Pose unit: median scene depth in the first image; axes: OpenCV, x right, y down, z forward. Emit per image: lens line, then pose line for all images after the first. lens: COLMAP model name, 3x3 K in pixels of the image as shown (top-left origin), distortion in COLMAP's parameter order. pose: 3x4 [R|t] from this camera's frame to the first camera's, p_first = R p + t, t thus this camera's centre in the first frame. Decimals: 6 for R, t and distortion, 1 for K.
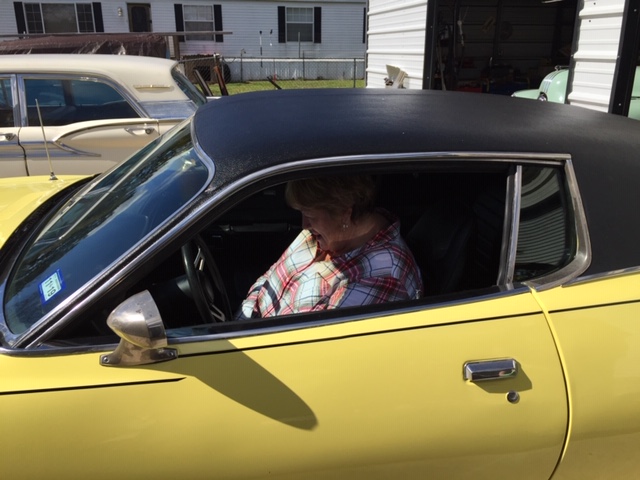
lens RADIAL K [[545.5, 0, 320.3], [0, 545.5, 238.4], [0, 0, 1]] dist [0.036363, -0.071474]
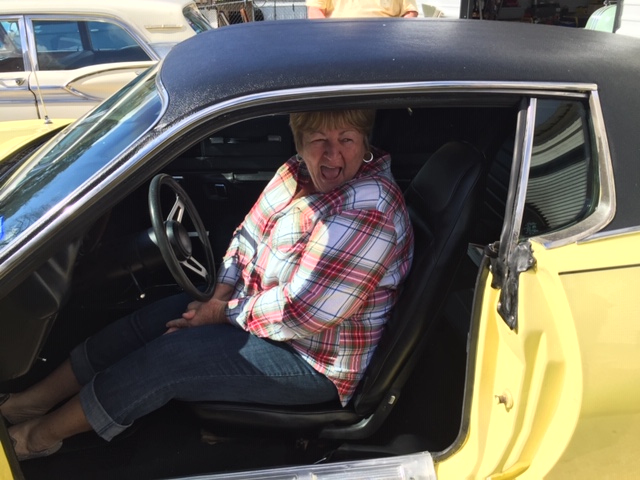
lens RADIAL K [[545.5, 0, 318.0], [0, 545.5, 242.7], [0, 0, 1]] dist [0.036363, -0.071474]
pose [[0.997650, 0.013616, -0.067151, 0.090506], [-0.007131, 0.995368, 0.095877, 0.007398], [0.068146, -0.095172, 0.993126, 0.122912]]
